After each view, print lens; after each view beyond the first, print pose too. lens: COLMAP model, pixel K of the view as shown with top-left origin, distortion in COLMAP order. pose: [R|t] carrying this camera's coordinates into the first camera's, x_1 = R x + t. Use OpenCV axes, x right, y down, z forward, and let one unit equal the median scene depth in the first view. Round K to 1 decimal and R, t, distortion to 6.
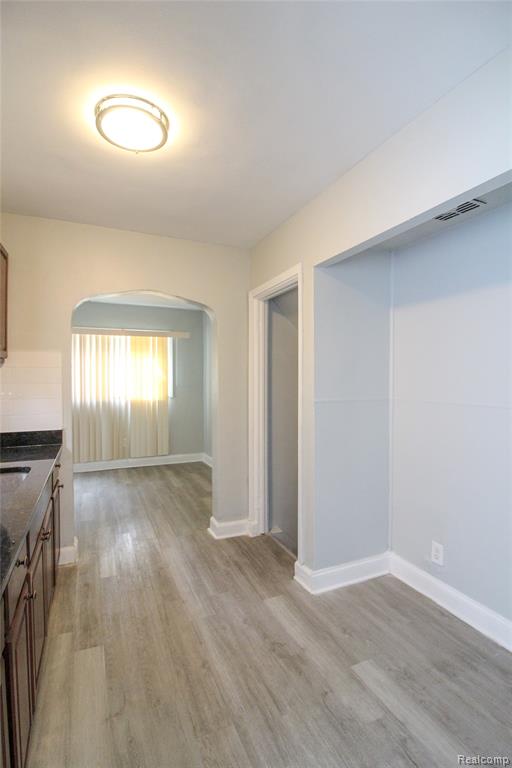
lens RADIAL K [[360.6, 0, 265.3], [0, 360.6, 384.9], [0, 0, 1]] dist [0.000742, -0.013623]
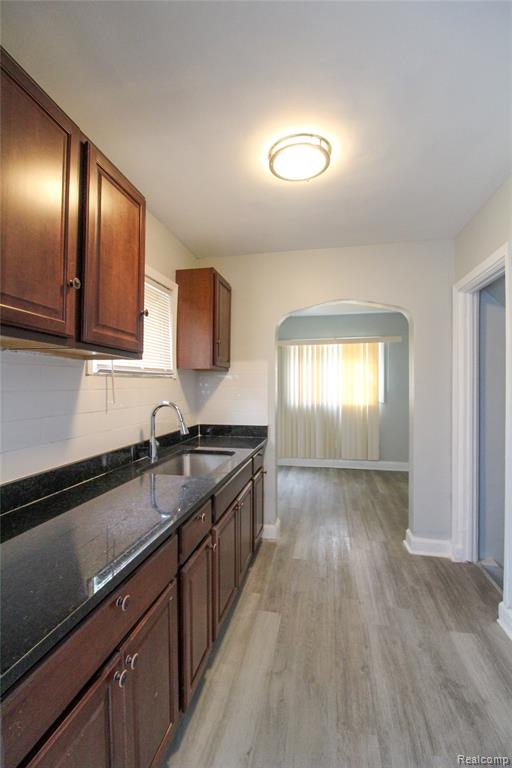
lens RADIAL K [[360.6, 0, 265.3], [0, 360.6, 384.9], [0, 0, 1]] dist [0.000742, -0.013623]
pose [[0.816600, -0.004033, -0.577190, 0.108249], [-0.006235, 0.999856, -0.015808, 0.006647], [0.577171, 0.016507, 0.816457, 0.008814]]
